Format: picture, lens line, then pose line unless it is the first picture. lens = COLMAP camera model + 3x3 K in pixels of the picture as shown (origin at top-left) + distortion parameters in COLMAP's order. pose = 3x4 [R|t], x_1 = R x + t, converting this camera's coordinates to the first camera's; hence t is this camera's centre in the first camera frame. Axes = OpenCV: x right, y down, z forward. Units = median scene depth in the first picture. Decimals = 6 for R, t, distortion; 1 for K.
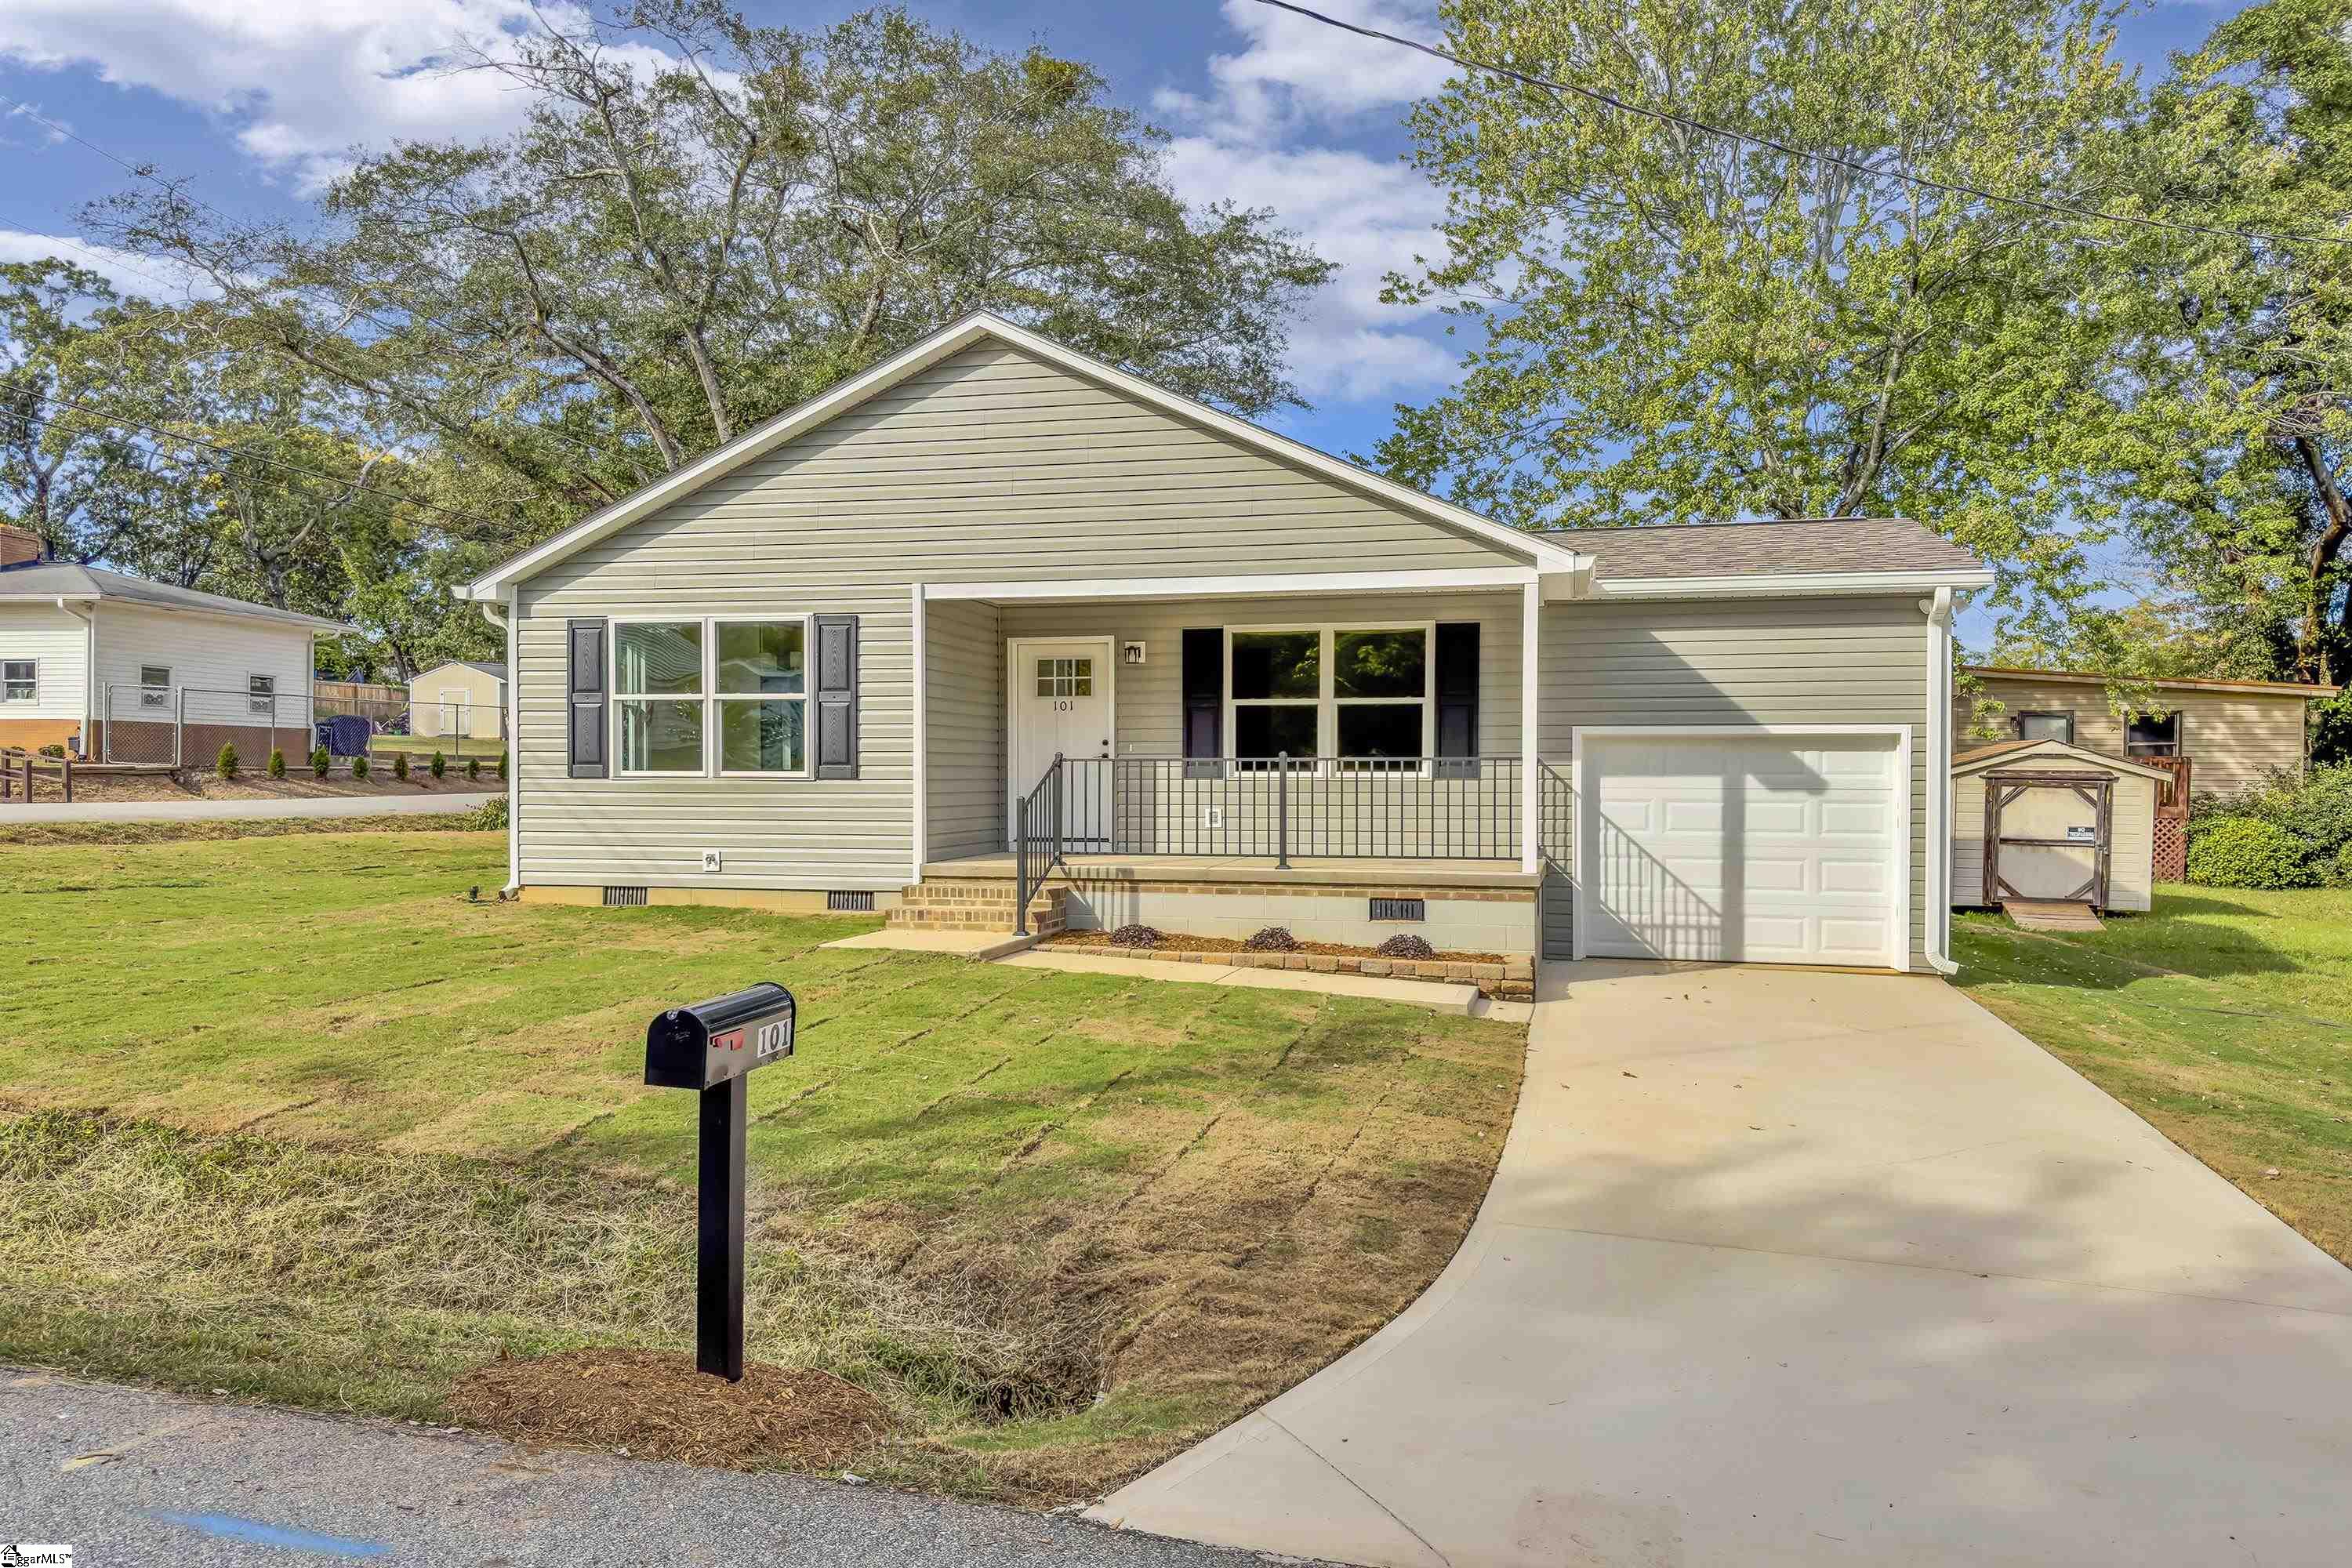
lens RADIAL K [[1672.3, 0, 1176.0], [0, 1672.3, 784.0], [0, 0, 1]] dist [0.106482, -0.186840]
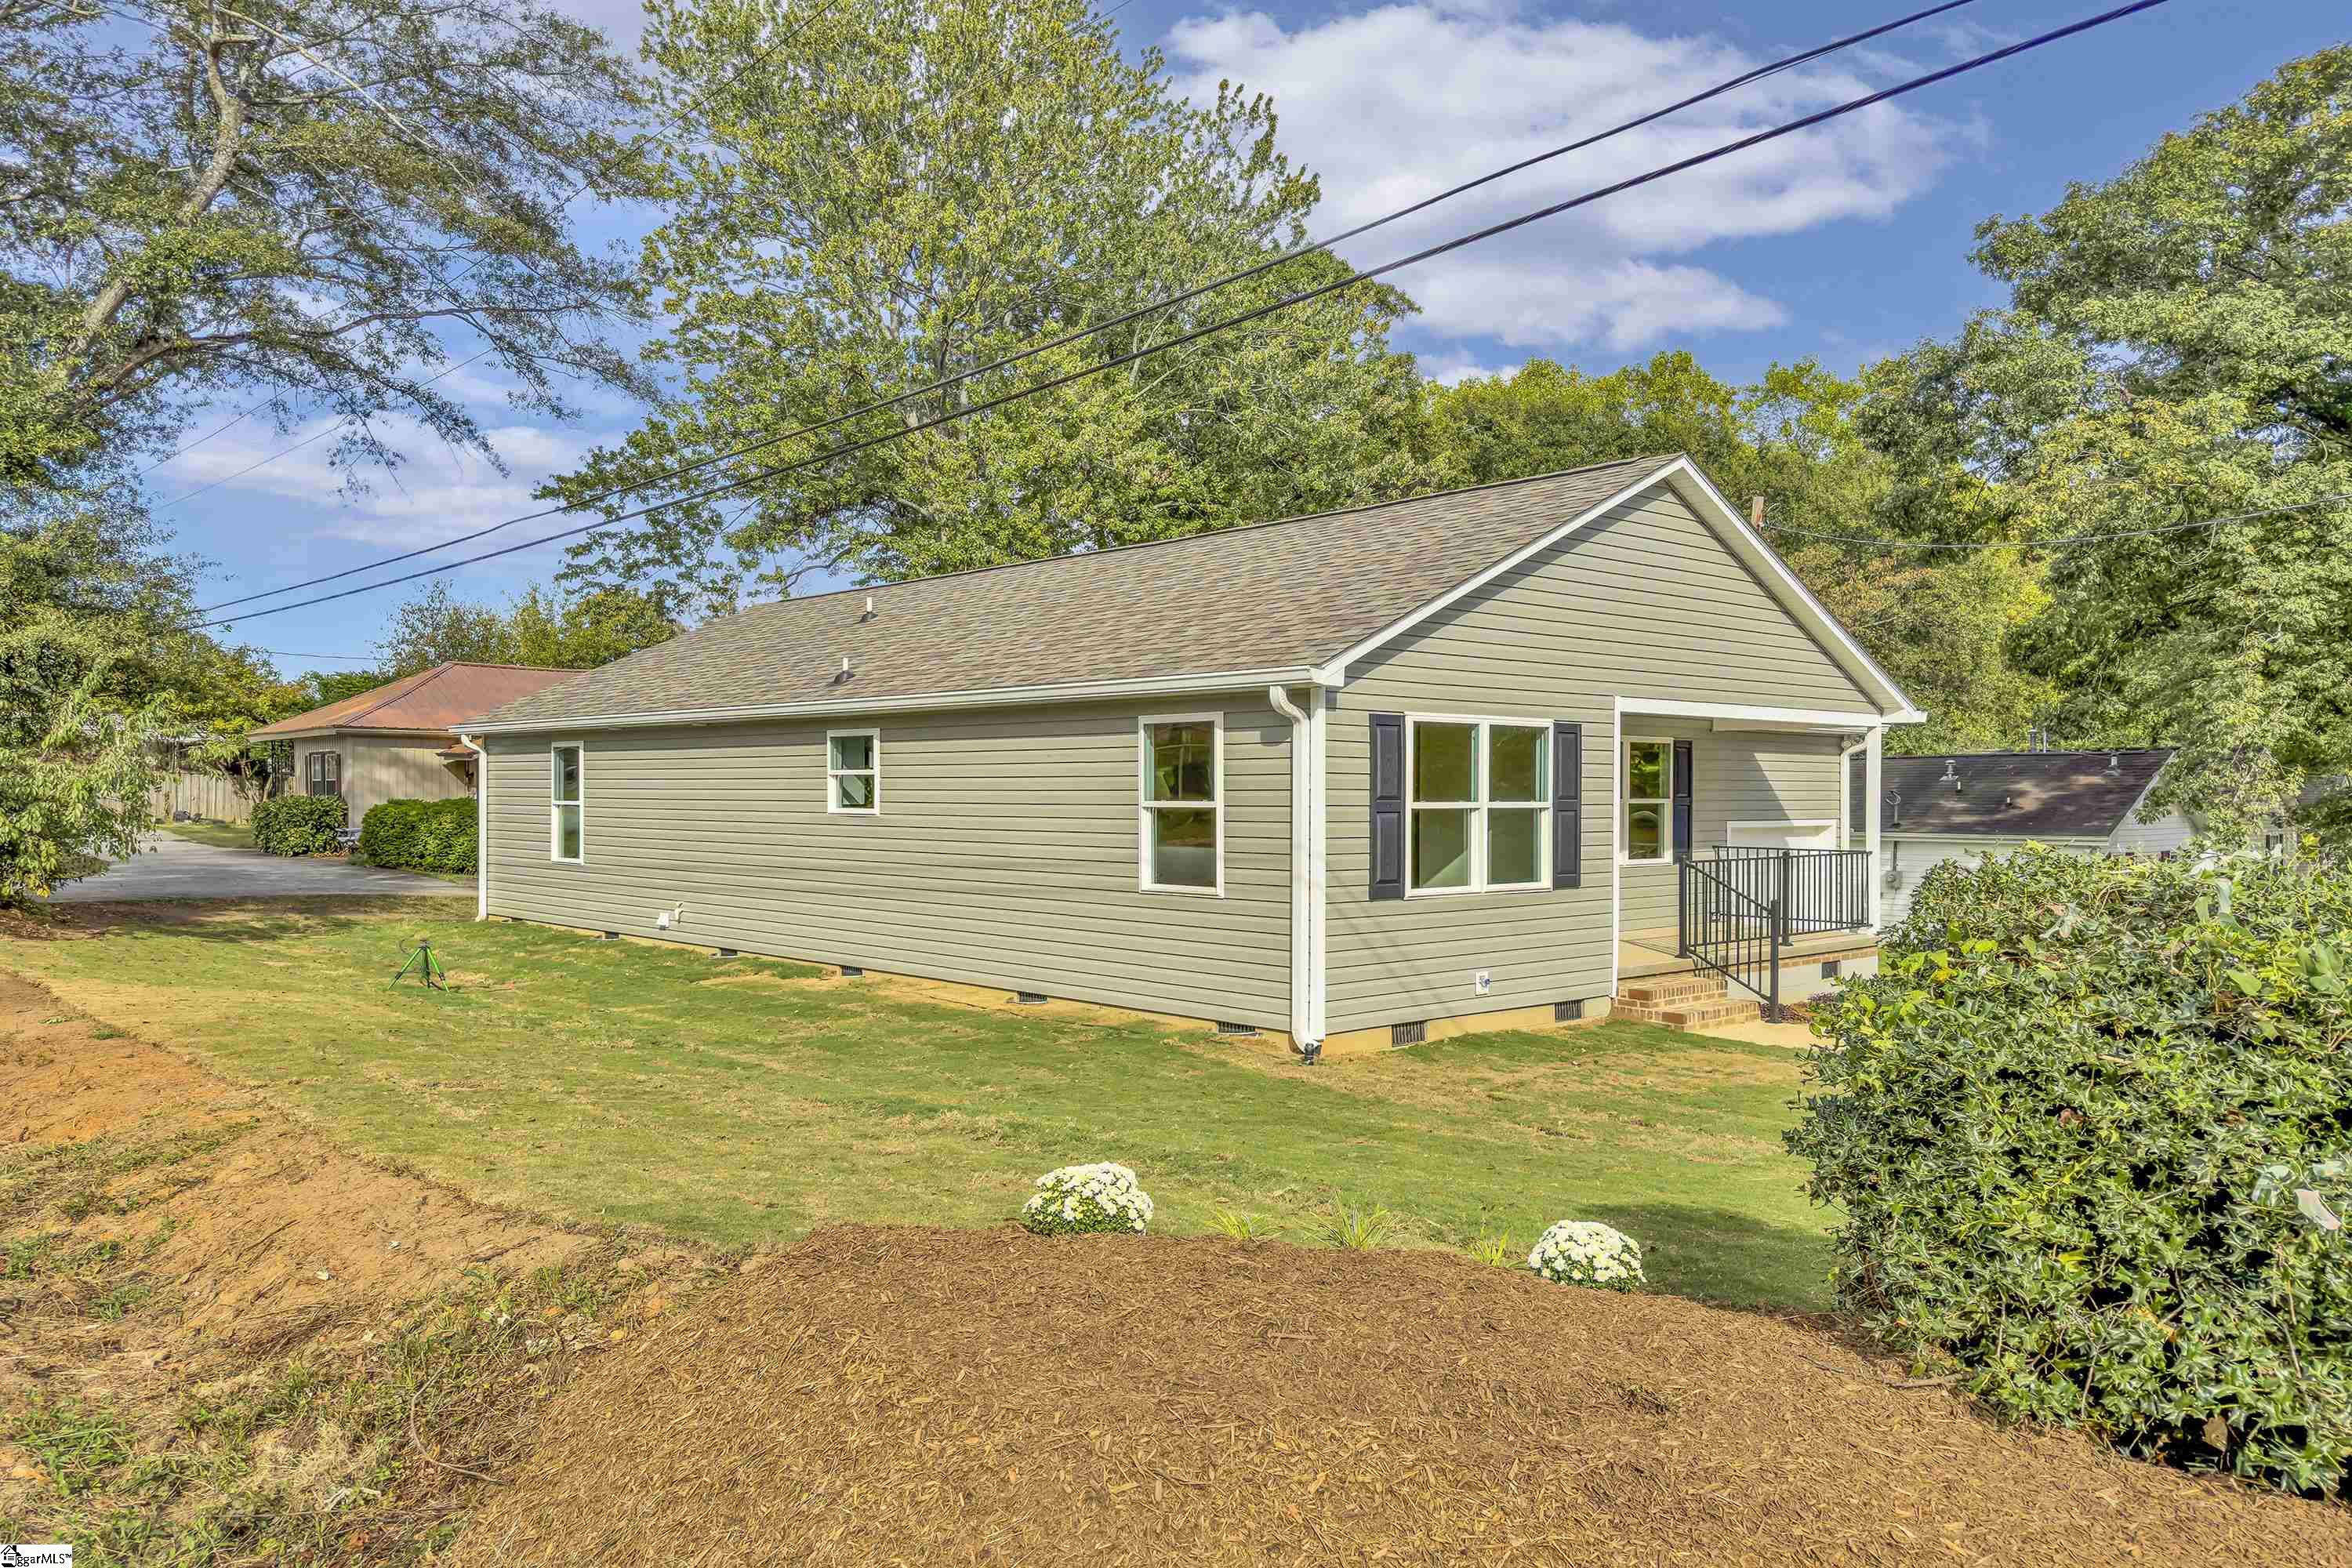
lens RADIAL K [[1699.2, 0, 1181.5], [0, 1699.2, 765.4], [0, 0, 1]] dist [0.070476, -0.107999]
pose [[0.540018, 0.010697, 0.841585, -1.148768], [0.003937, 0.999876, -0.015235, -0.059975], [-0.841644, 0.011540, 0.539909, 0.635351]]
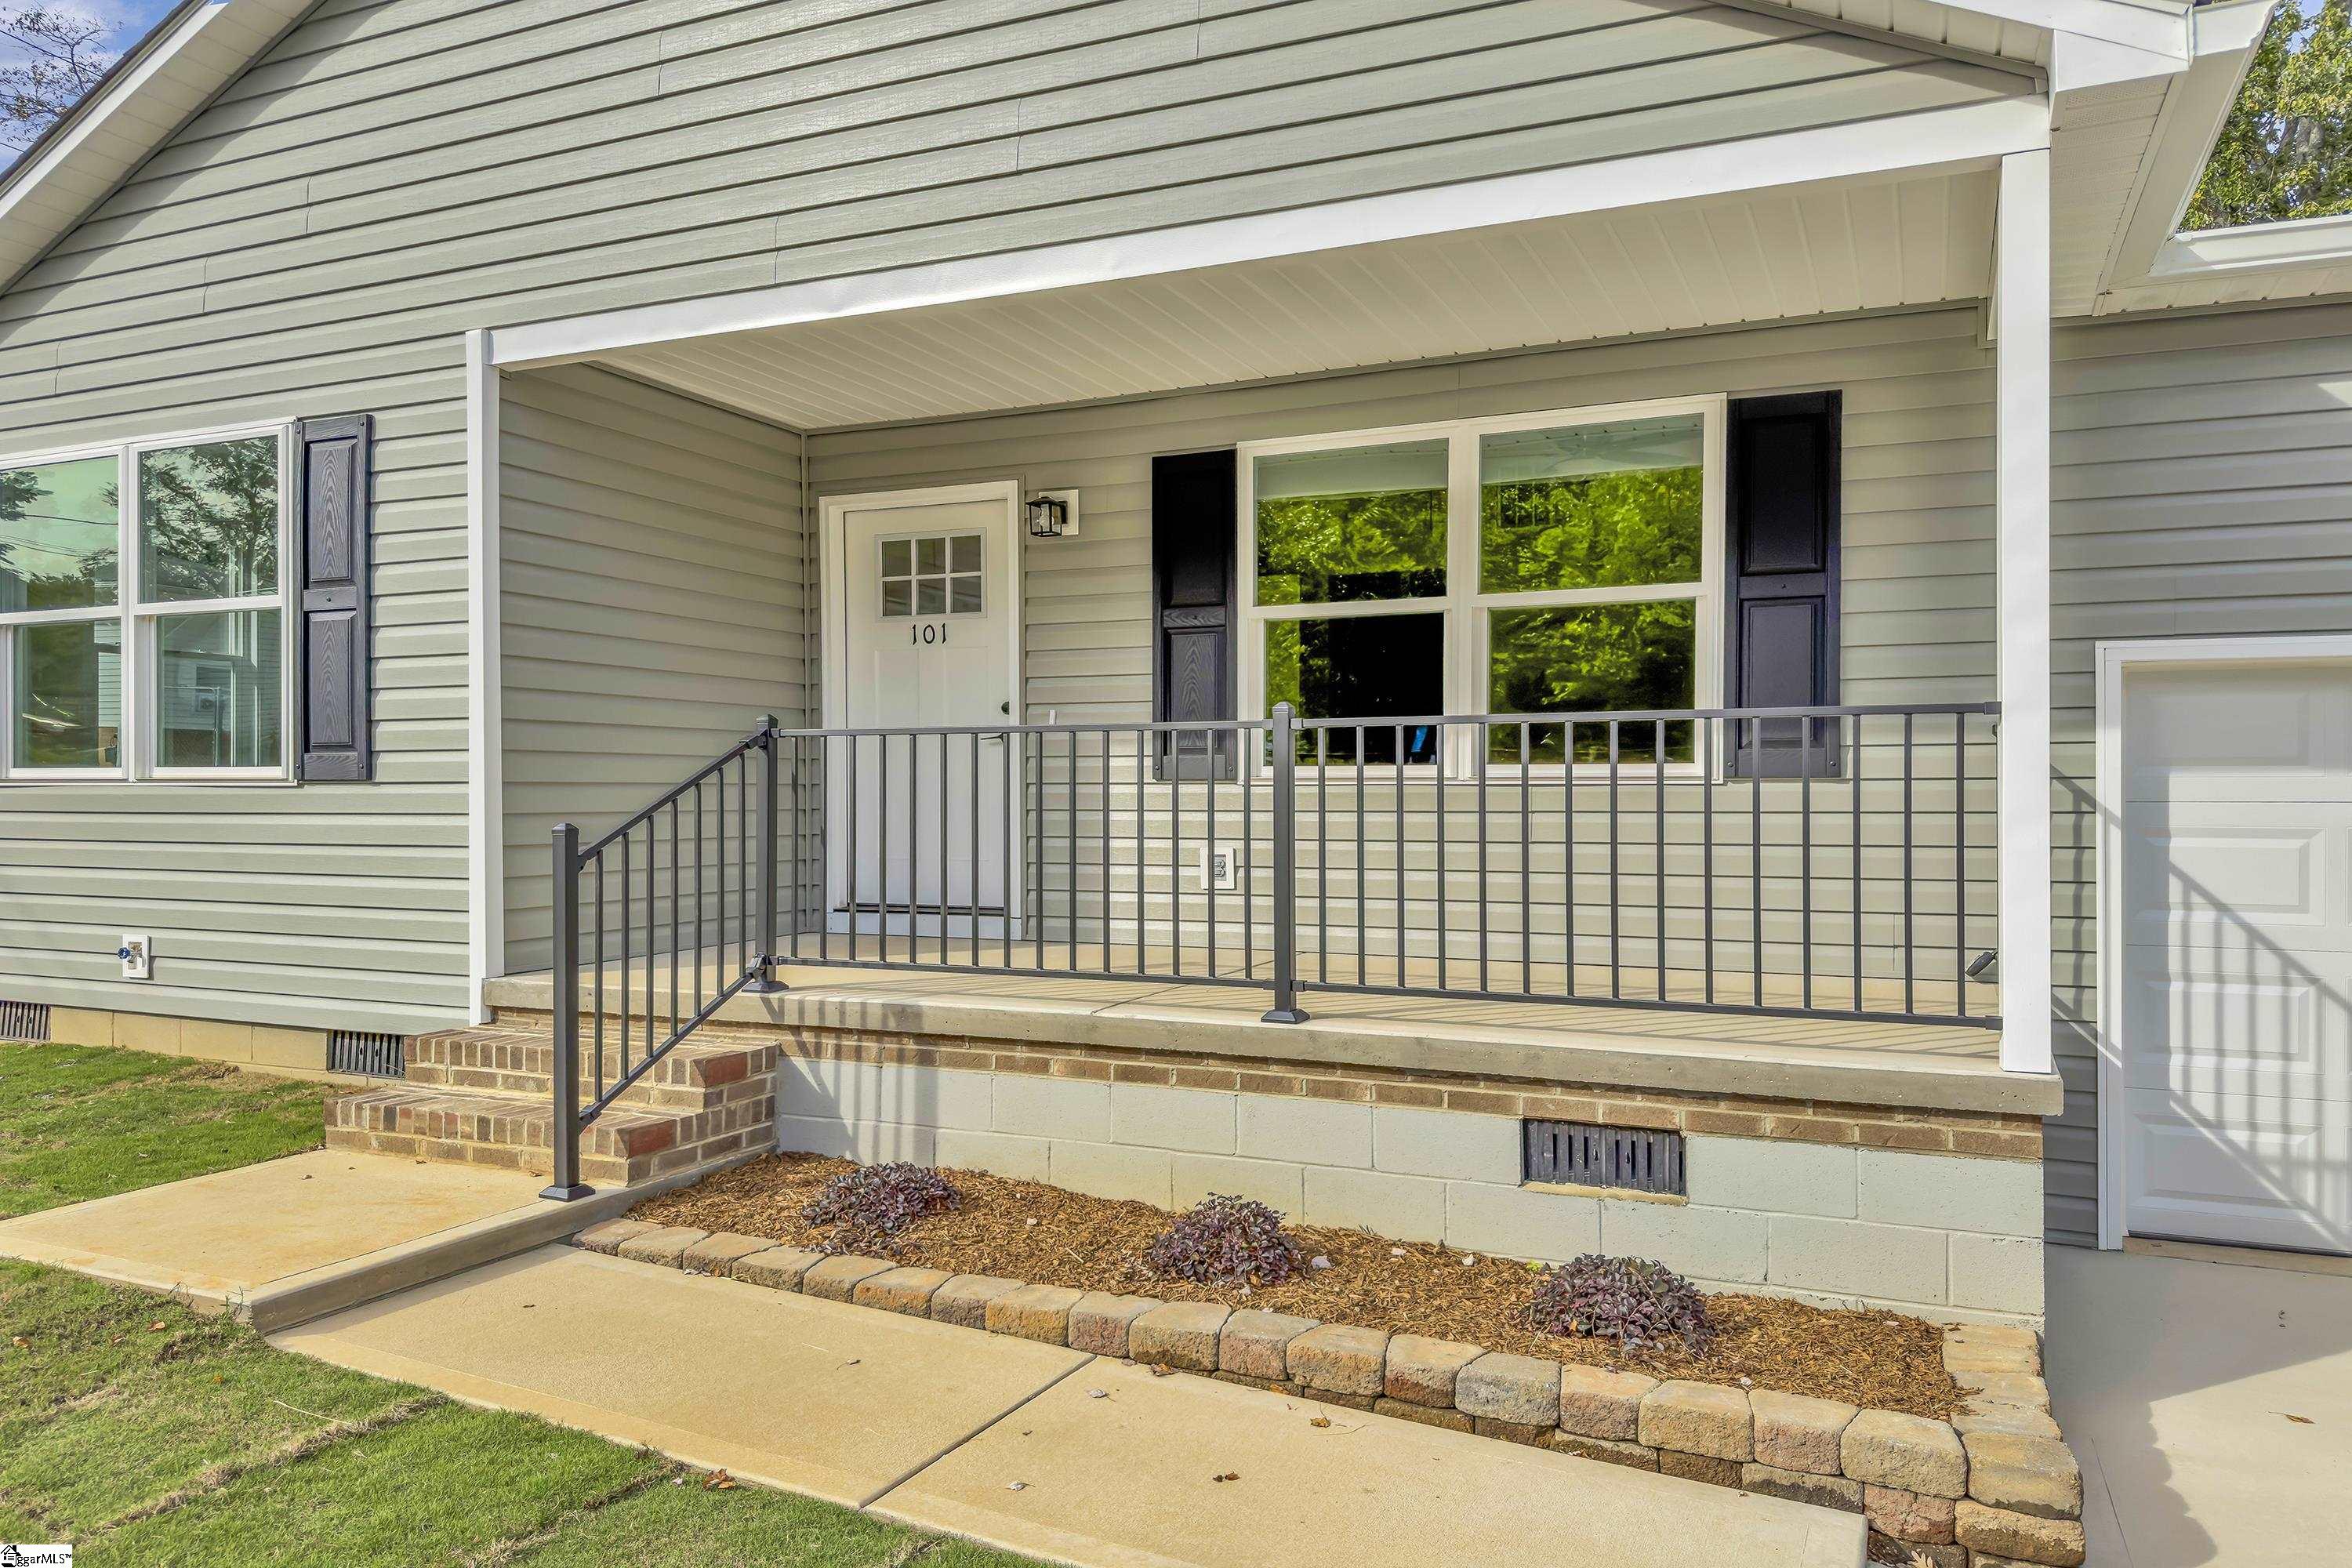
lens RADIAL K [[1672.3, 0, 1176.0], [0, 1672.3, 784.0], [0, 0, 1]] dist [0.106482, -0.186840]
pose [[0.984163, -0.003019, -0.177240, 0.097300], [0.000927, 0.999929, -0.011887, 0.002861], [0.177263, 0.011535, 0.984096, 0.583304]]
